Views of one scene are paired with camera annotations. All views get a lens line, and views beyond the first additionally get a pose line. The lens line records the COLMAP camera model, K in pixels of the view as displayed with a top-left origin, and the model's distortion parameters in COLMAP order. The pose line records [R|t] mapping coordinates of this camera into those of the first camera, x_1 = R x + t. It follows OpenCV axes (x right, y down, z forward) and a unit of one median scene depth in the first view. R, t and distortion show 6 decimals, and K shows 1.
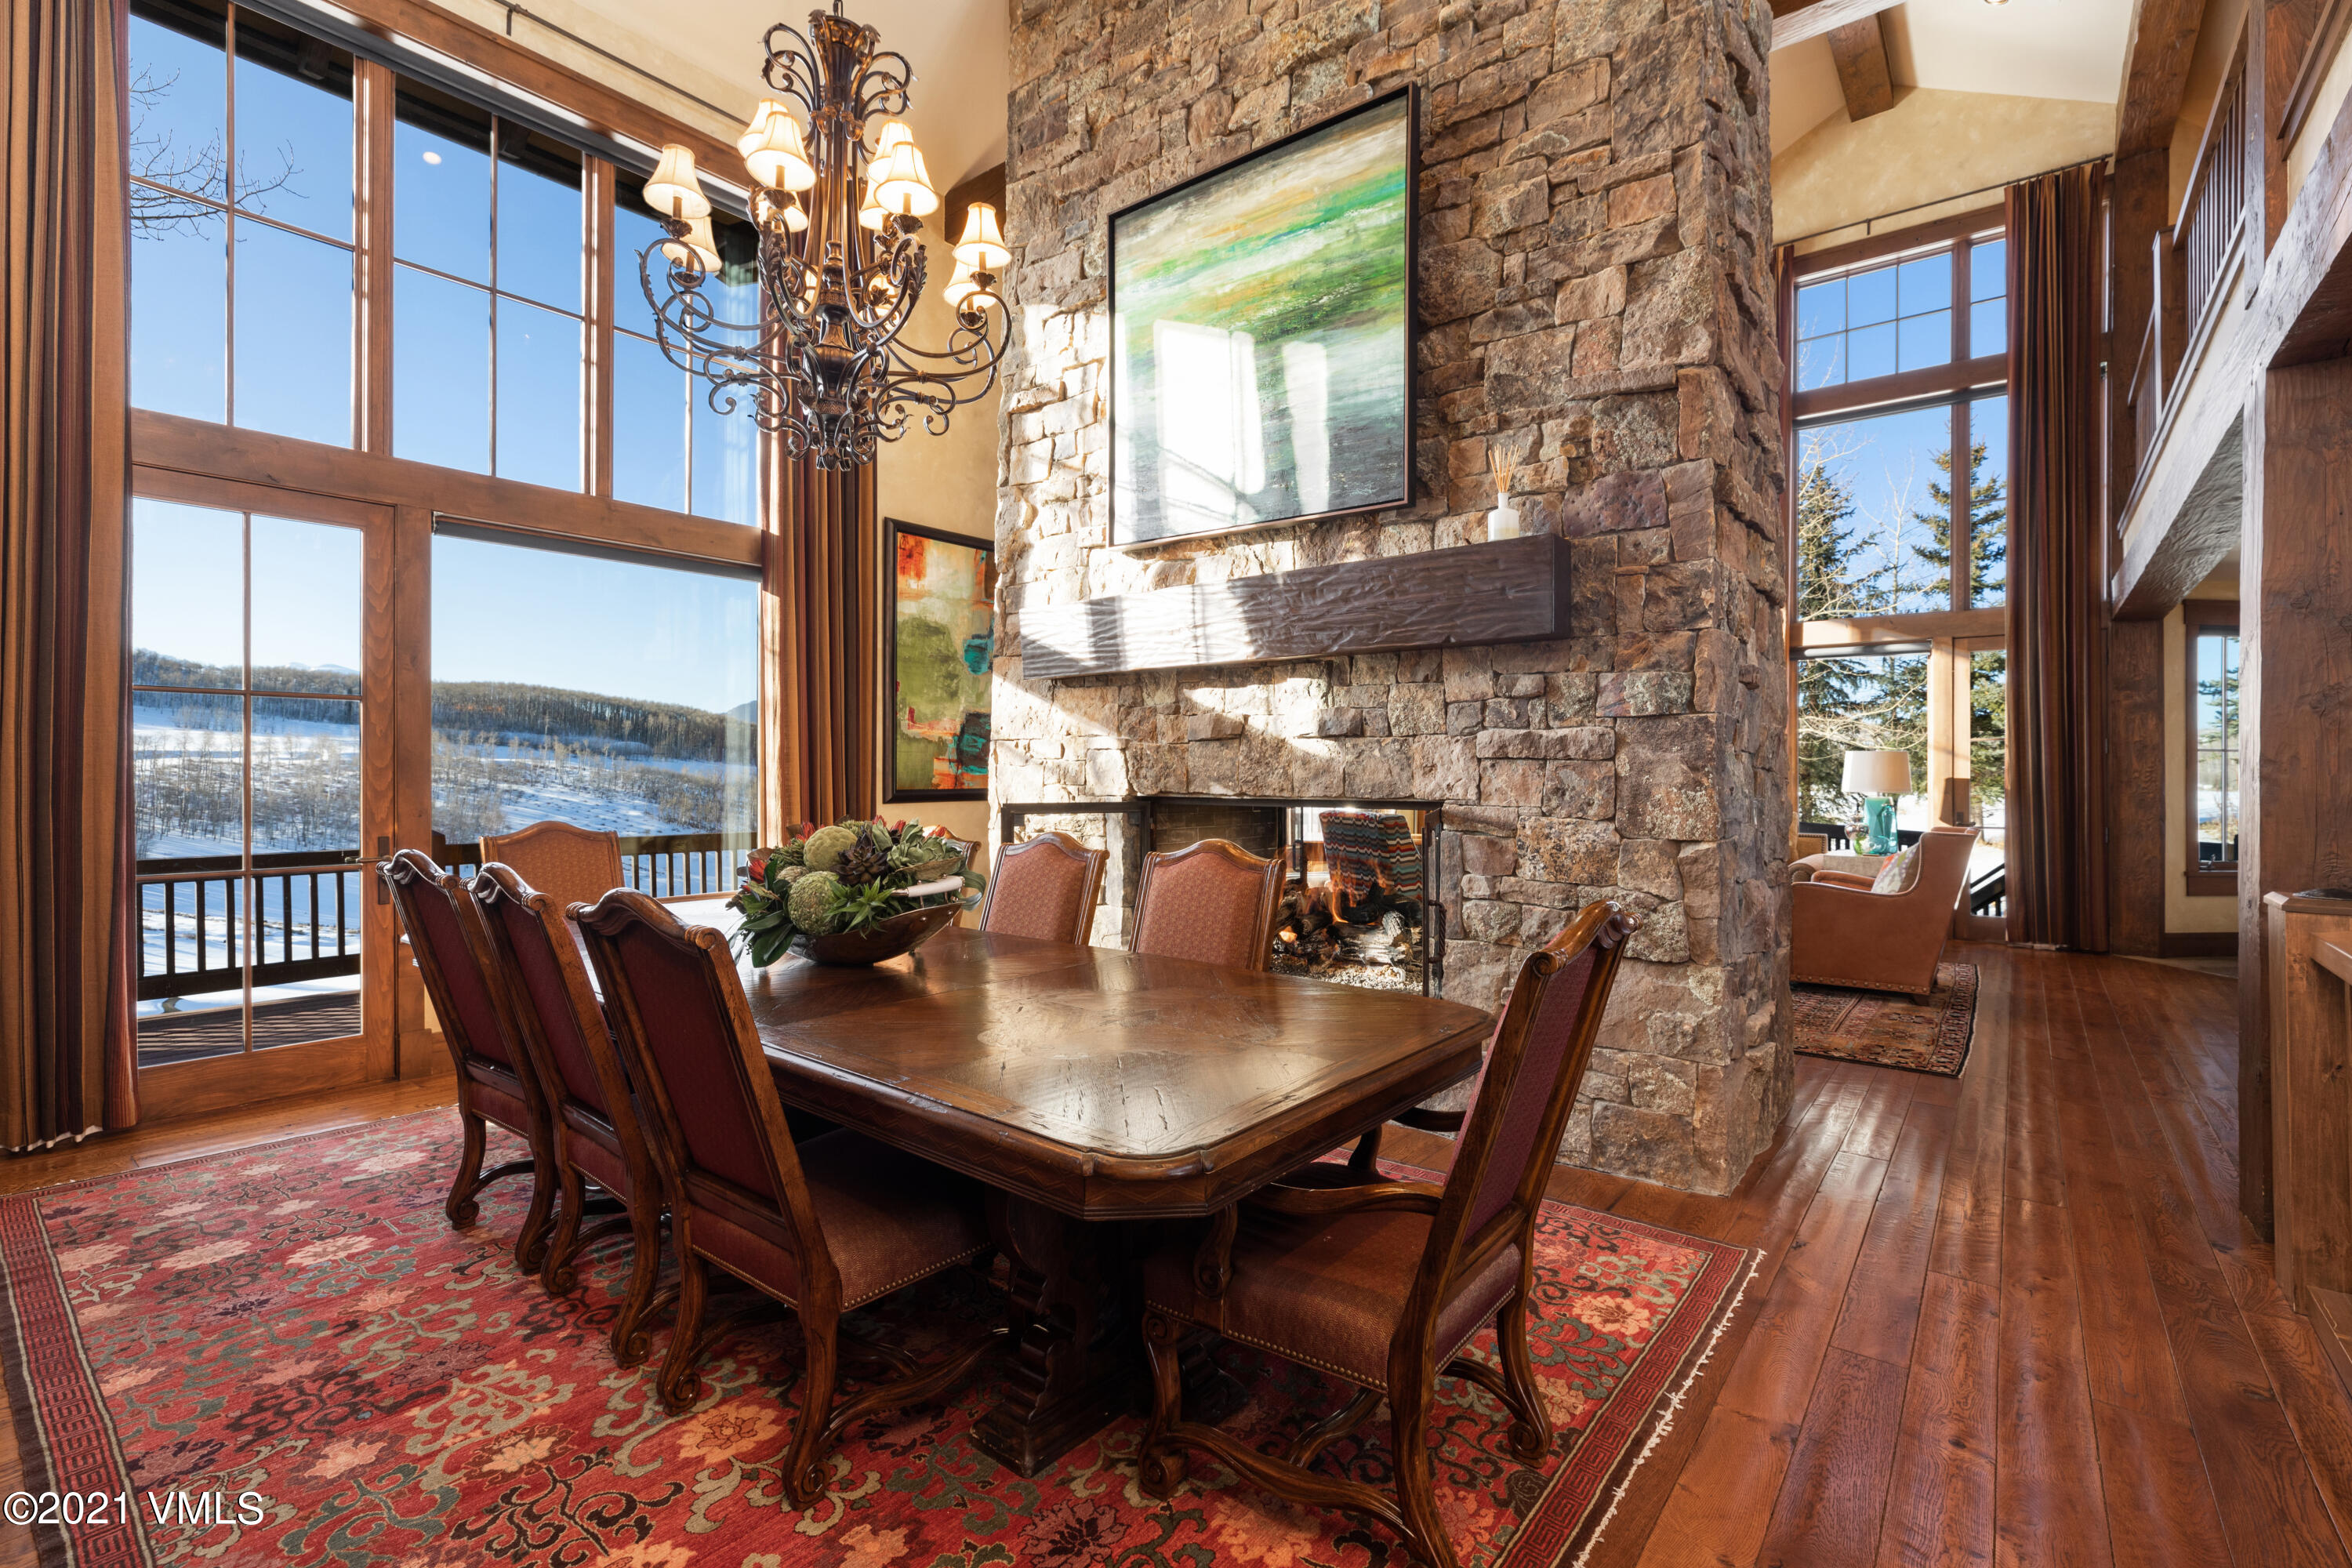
lens RADIAL K [[1025.3, 0, 1269.2], [0, 1025.3, 771.1], [0, 0, 1]] dist [-0.004367, 0.000060]
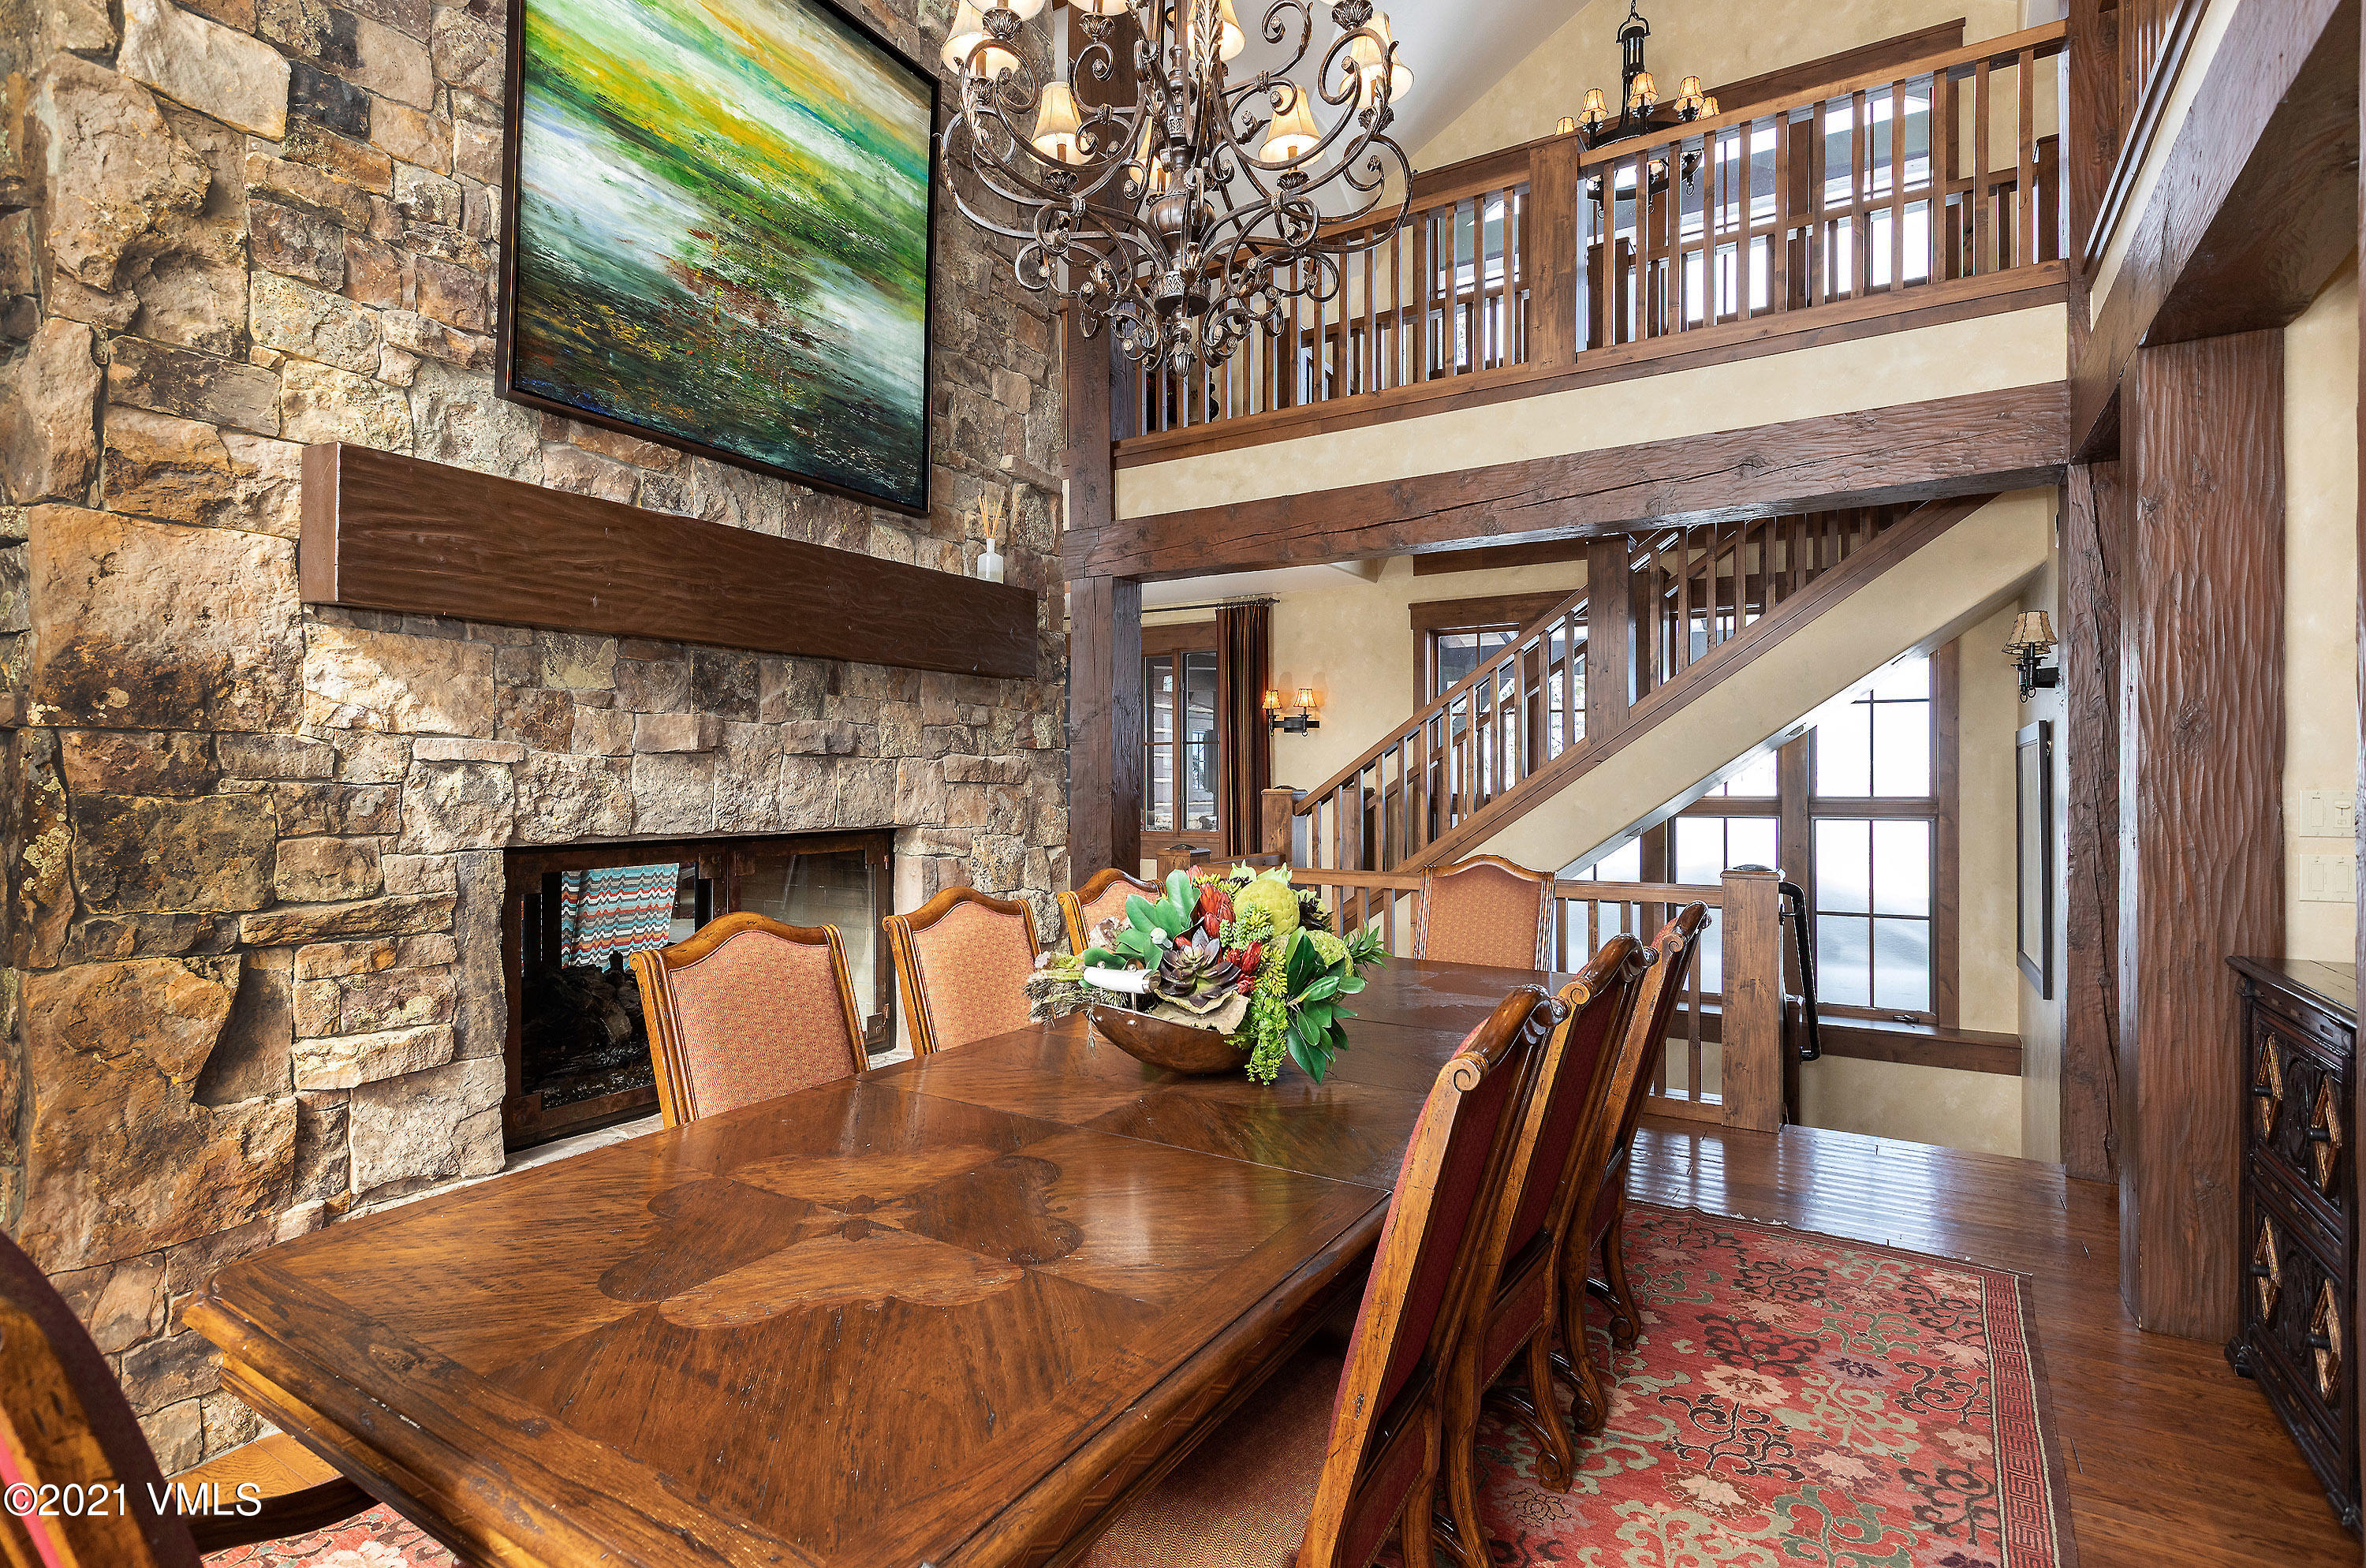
lens RADIAL K [[1152.9, 0, 1186.6], [0, 1152.9, 777.9], [0, 0, 1]] dist [-0.001726, -0.000121]
pose [[-0.071586, -0.002234, 0.997432, -0.957140], [-0.005629, 0.999982, 0.001835, -0.020292], [-0.997419, -0.005483, -0.071597, 0.837334]]
